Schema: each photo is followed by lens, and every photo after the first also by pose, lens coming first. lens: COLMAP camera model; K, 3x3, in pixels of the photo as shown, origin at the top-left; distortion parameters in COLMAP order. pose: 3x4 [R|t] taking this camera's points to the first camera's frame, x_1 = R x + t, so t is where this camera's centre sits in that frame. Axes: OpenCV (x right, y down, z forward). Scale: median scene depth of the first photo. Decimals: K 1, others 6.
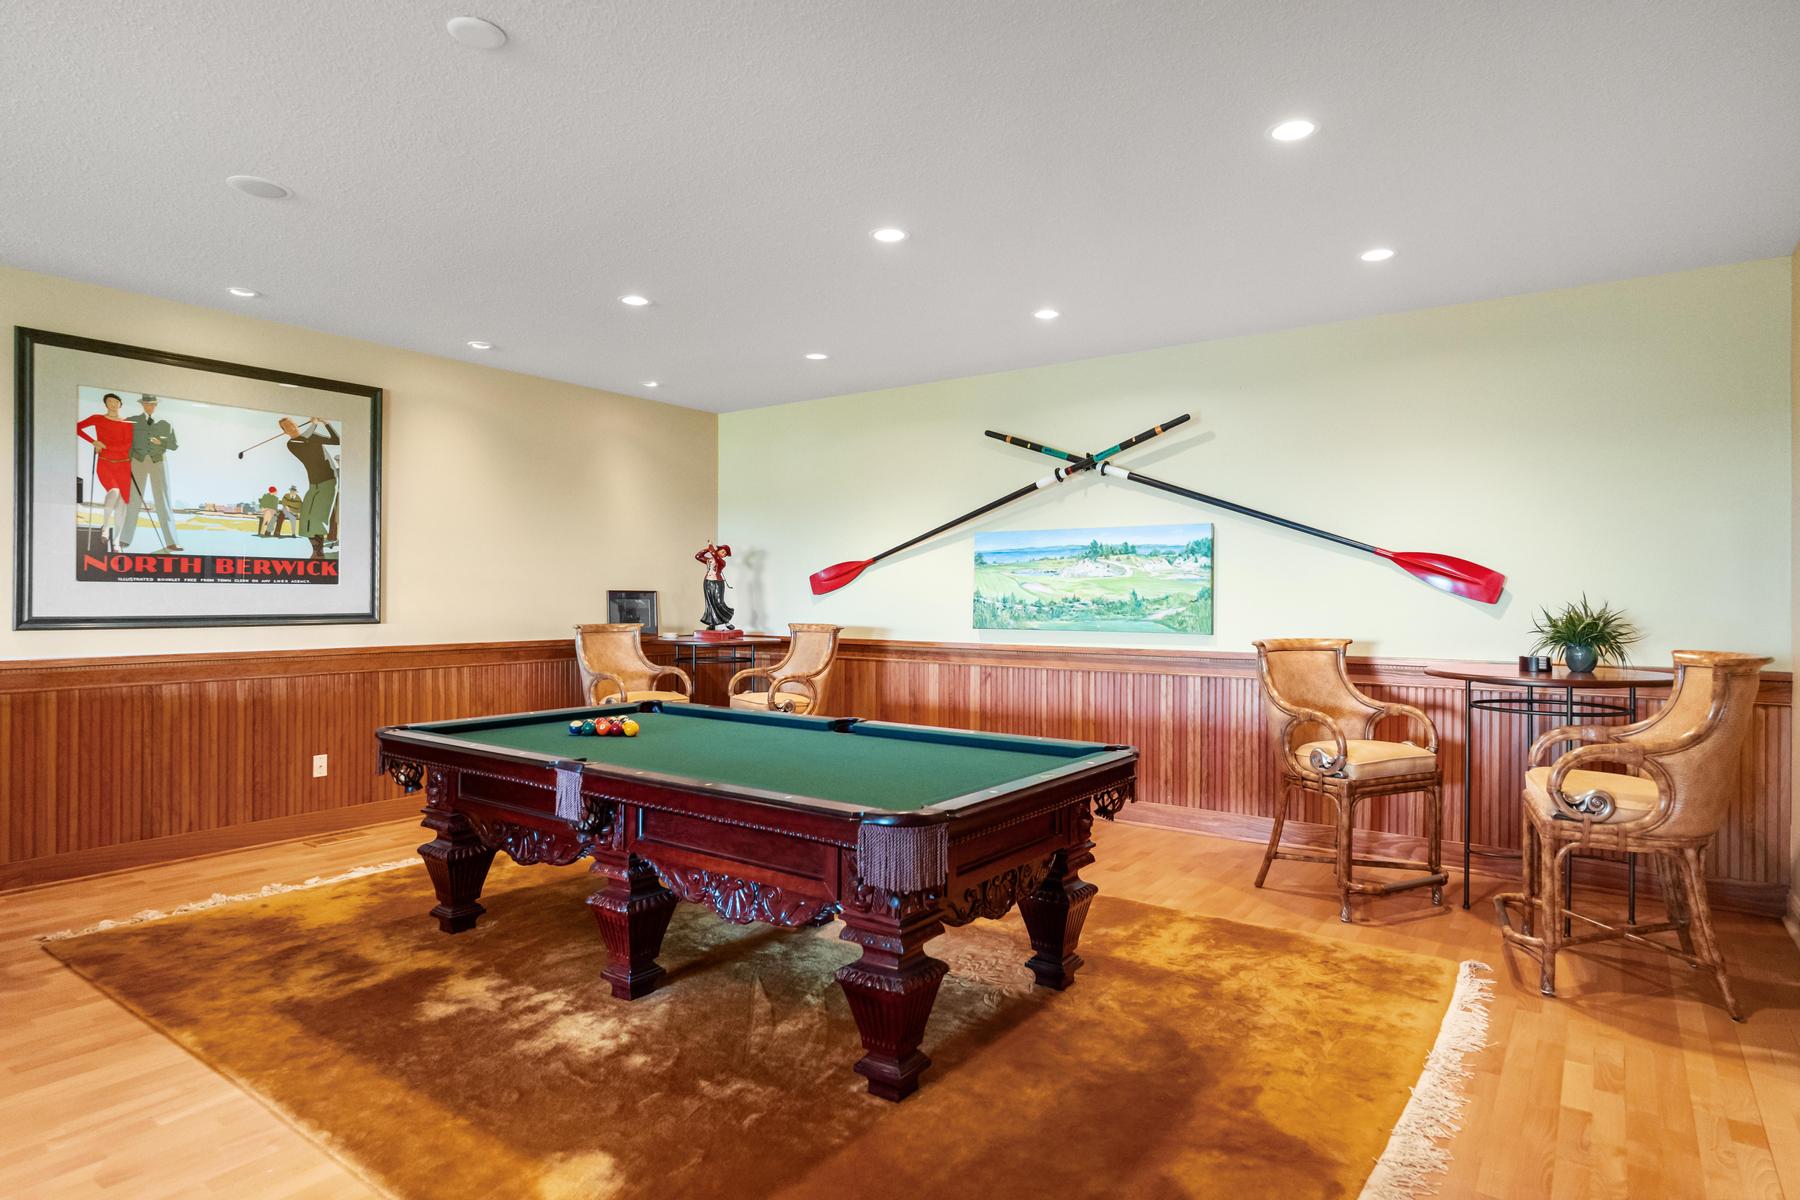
lens RADIAL K [[1009.8, 0, 892.9], [0, 1009.8, 570.6], [0, 0, 1]] dist [-0.000707, 0.000241]
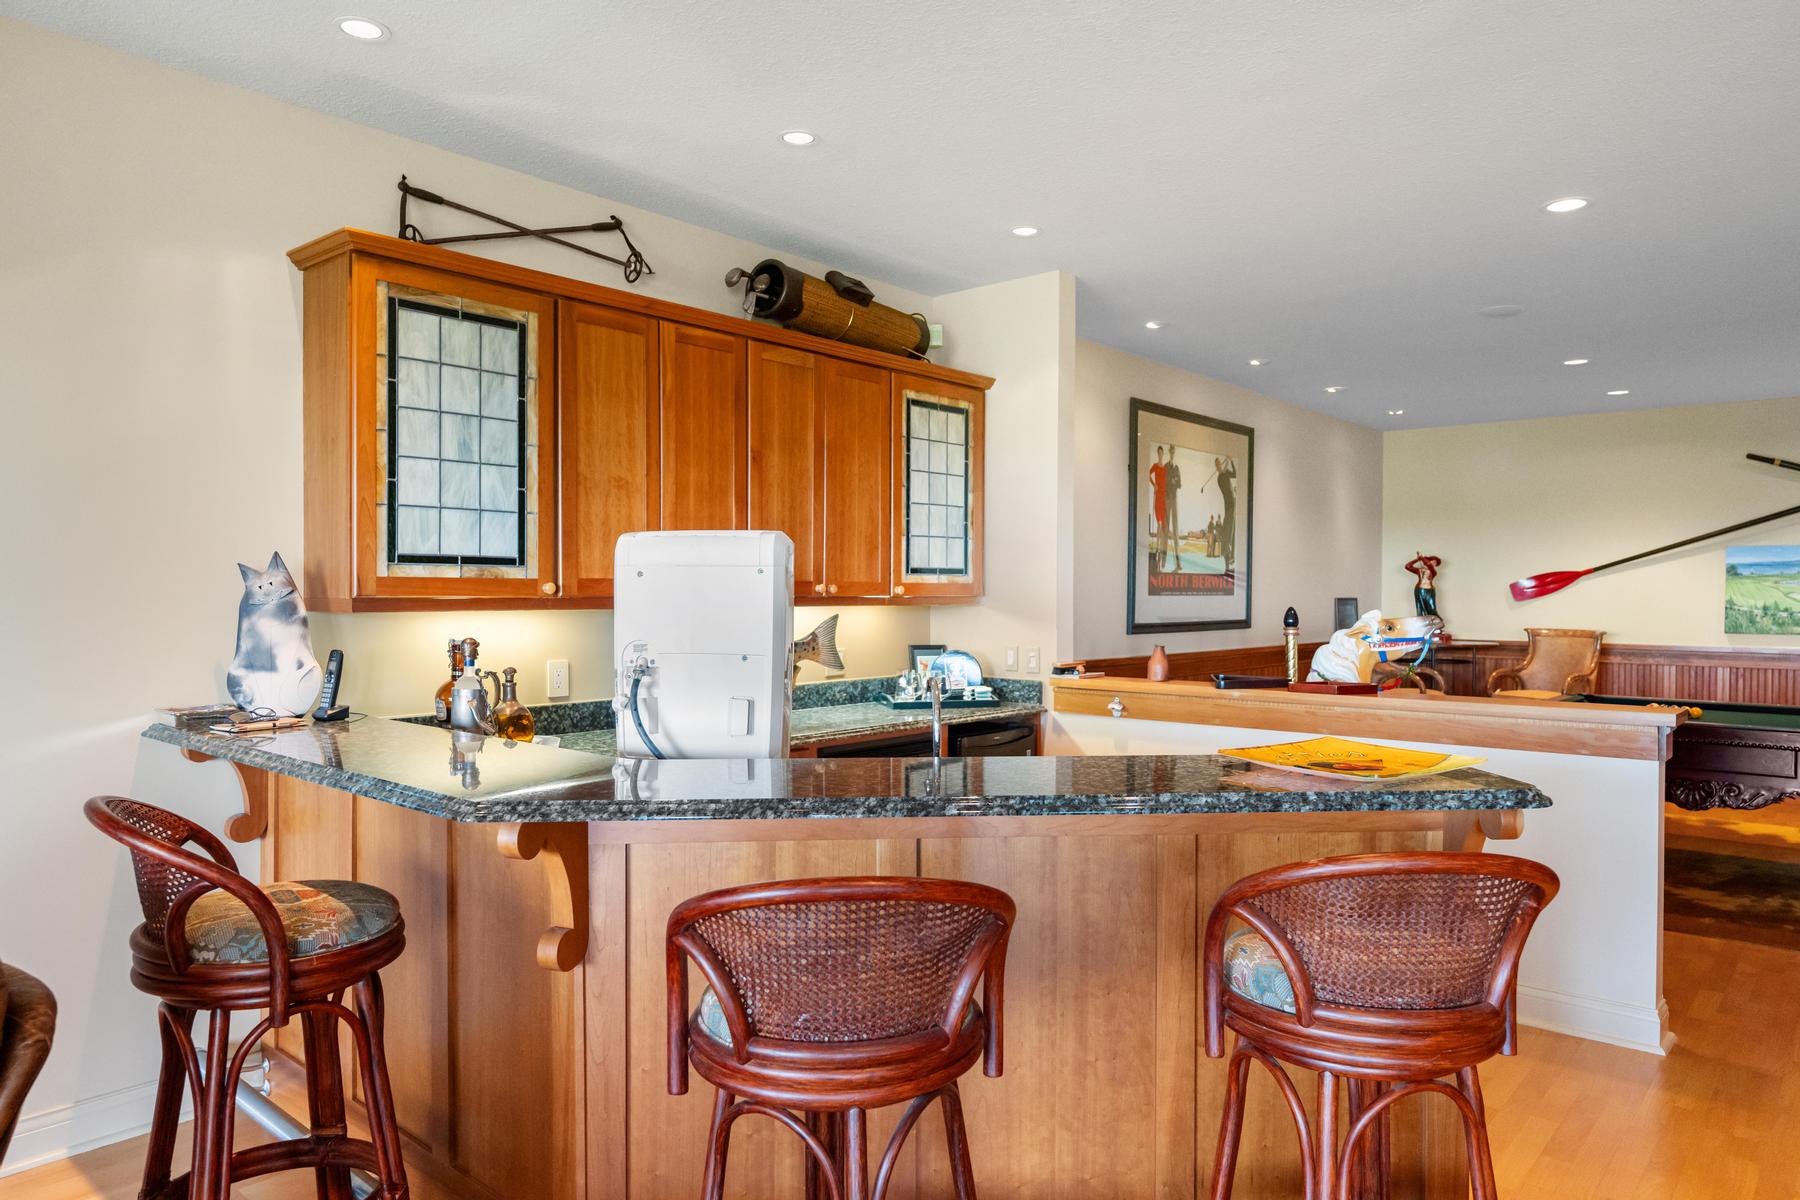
lens RADIAL K [[1168.0, 0, 900.0], [0, 1168.0, 600.0], [0, 0, 1]] dist [0.003779, 0.001456]
pose [[0.995998, 0.001273, -0.089364, -0.812160], [0.001823, 0.999401, 0.034560, -0.028823], [0.089354, -0.034584, 0.995399, -0.407116]]
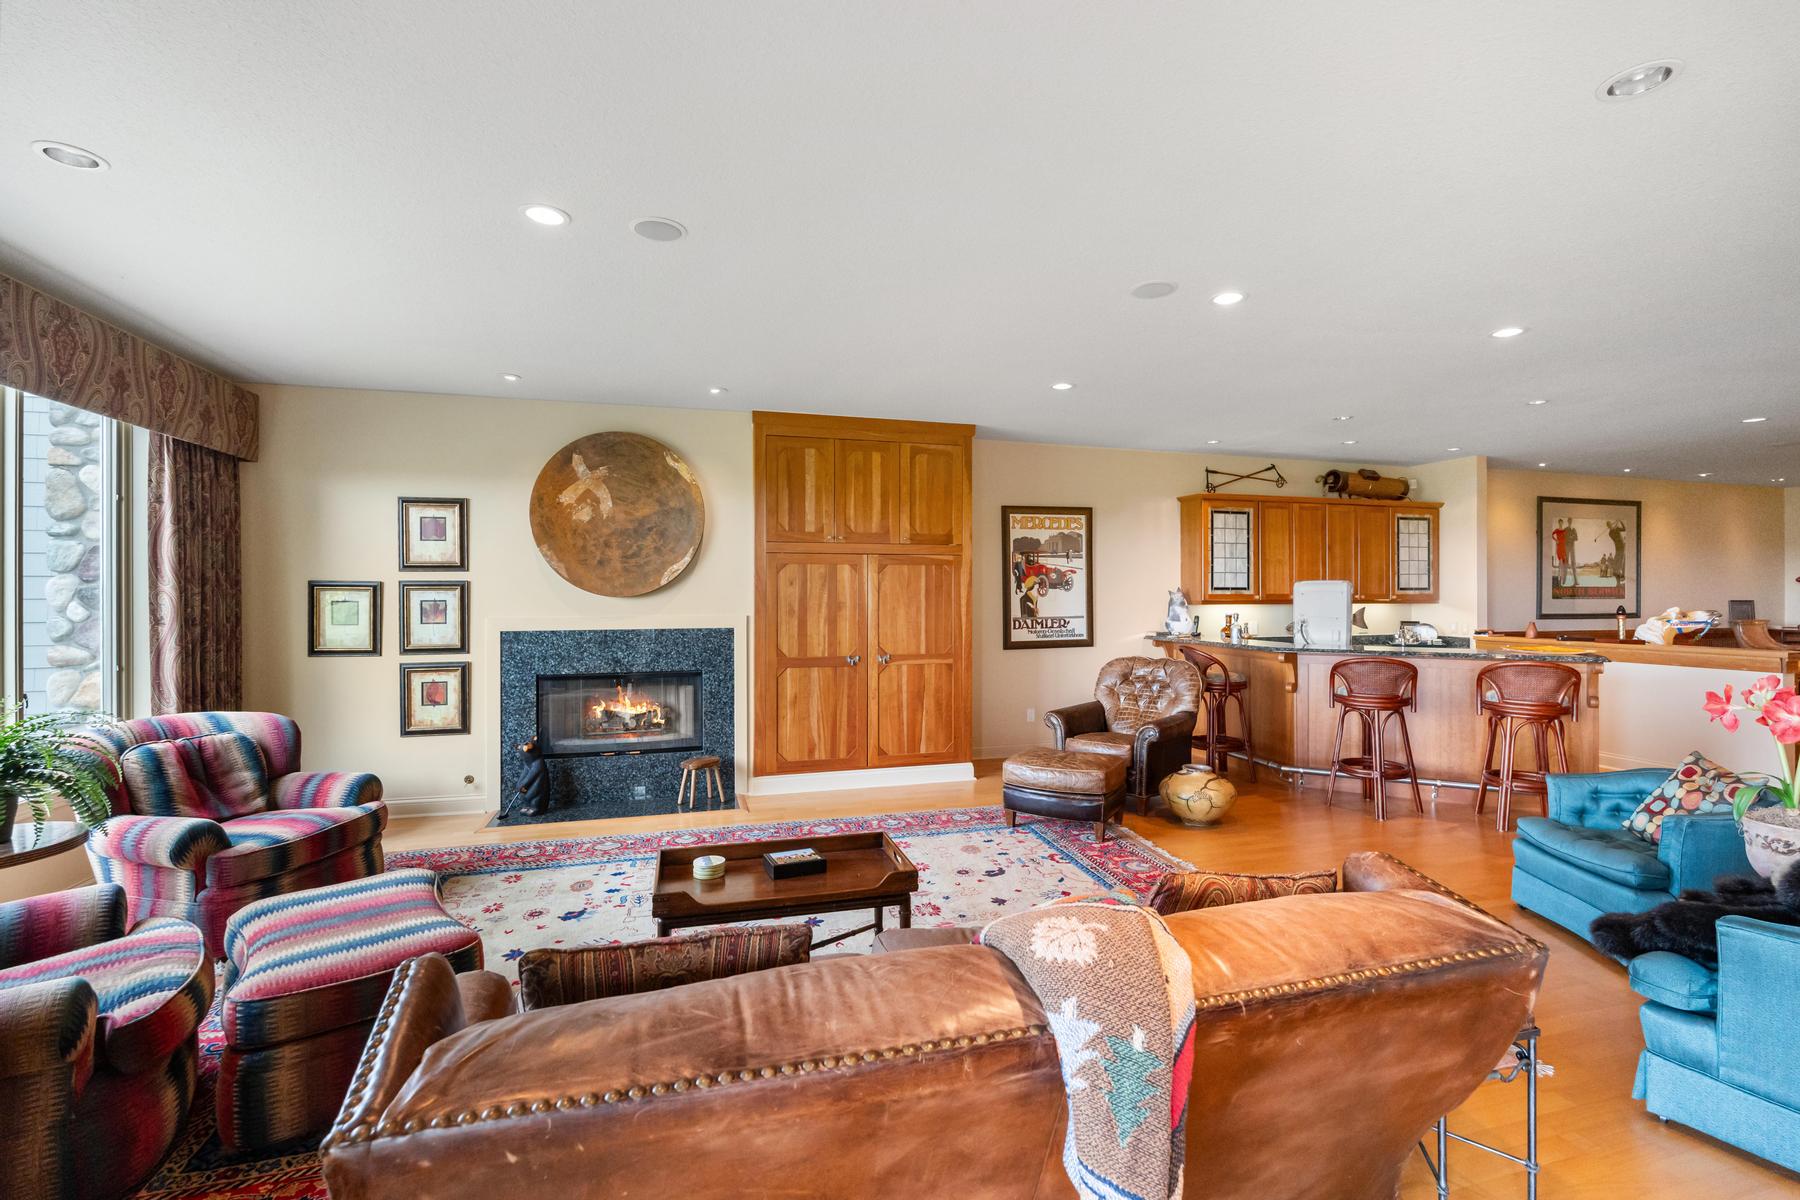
lens RADIAL K [[790.0, 0, 895.5], [0, 790.0, 588.9], [0, 0, 1]] dist [-0.004516, -0.000773]
pose [[0.786565, -0.003966, -0.617495, -0.723273], [0.017776, 0.999710, 0.016223, -0.059006], [0.617252, -0.023737, 0.786407, -1.179361]]
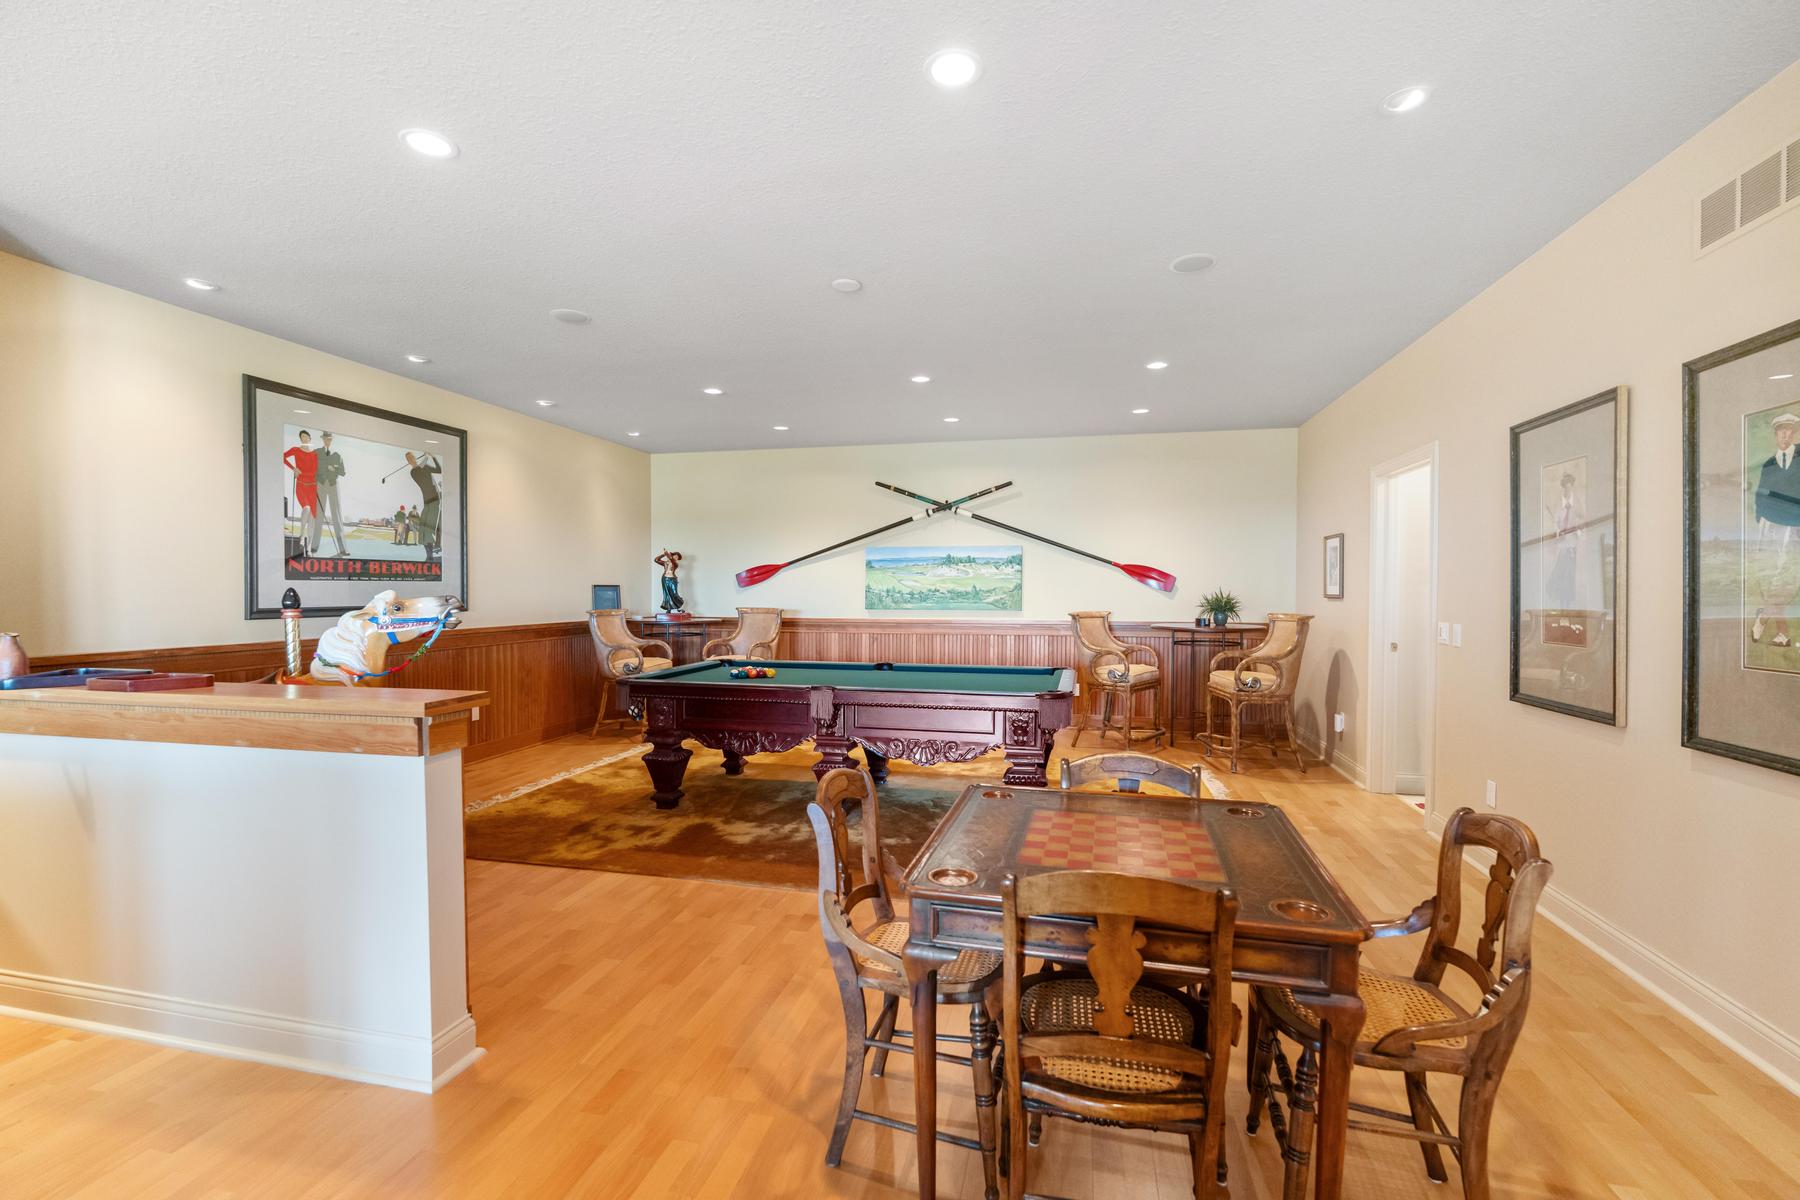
lens RADIAL K [[805.6, 0, 901.8], [0, 805.6, 580.0], [0, 0, 1]] dist [0.002096, 0.000321]
pose [[0.921194, 0.000571, 0.389103, -0.403056], [-0.007859, 0.999822, 0.017138, -0.010278], [-0.389024, -0.018846, 0.921035, -0.182361]]
